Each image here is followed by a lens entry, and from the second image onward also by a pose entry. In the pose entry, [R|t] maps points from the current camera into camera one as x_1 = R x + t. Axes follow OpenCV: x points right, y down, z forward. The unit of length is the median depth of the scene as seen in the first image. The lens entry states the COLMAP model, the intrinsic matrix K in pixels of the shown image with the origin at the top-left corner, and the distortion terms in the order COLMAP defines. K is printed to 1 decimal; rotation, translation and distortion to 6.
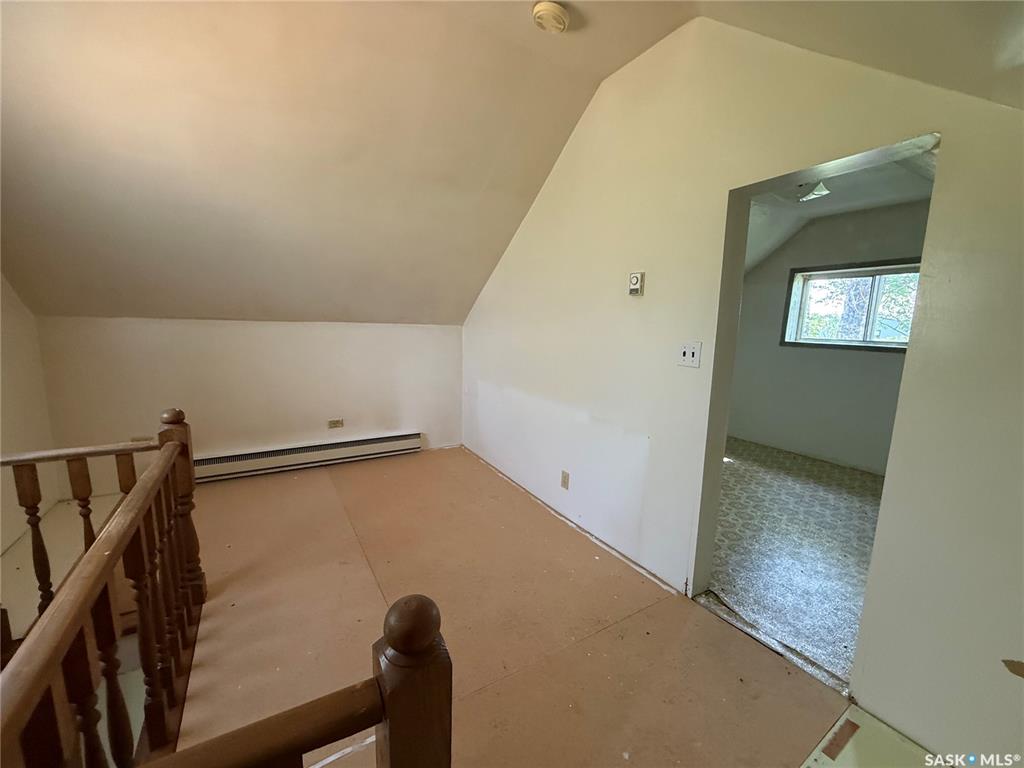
lens RADIAL K [[410.5, 0, 508.2], [0, 410.5, 382.1], [0, 0, 1]] dist [-0.000471, -0.000528]
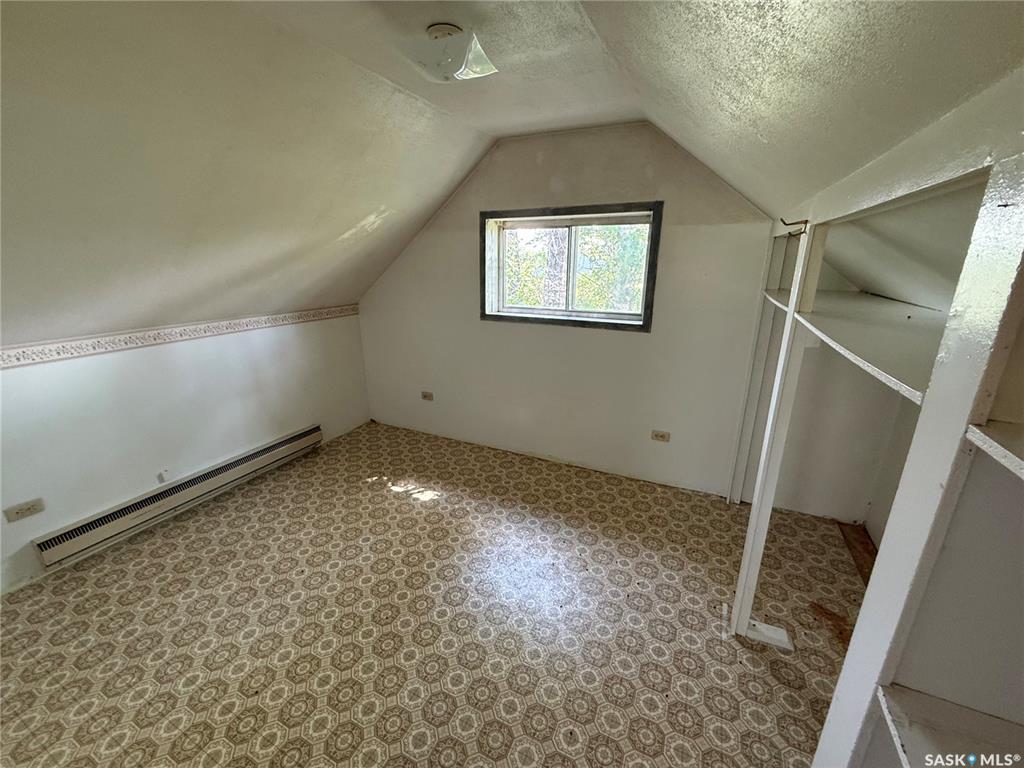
lens RADIAL K [[410.5, 0, 511.1], [0, 410.5, 385.8], [0, 0, 1]] dist [-0.000471, -0.000528]
pose [[0.833790, -0.183854, 0.520568, 0.306208], [0.102529, 0.978084, 0.181219, -0.104754], [-0.542477, -0.097725, 0.834367, 0.345897]]
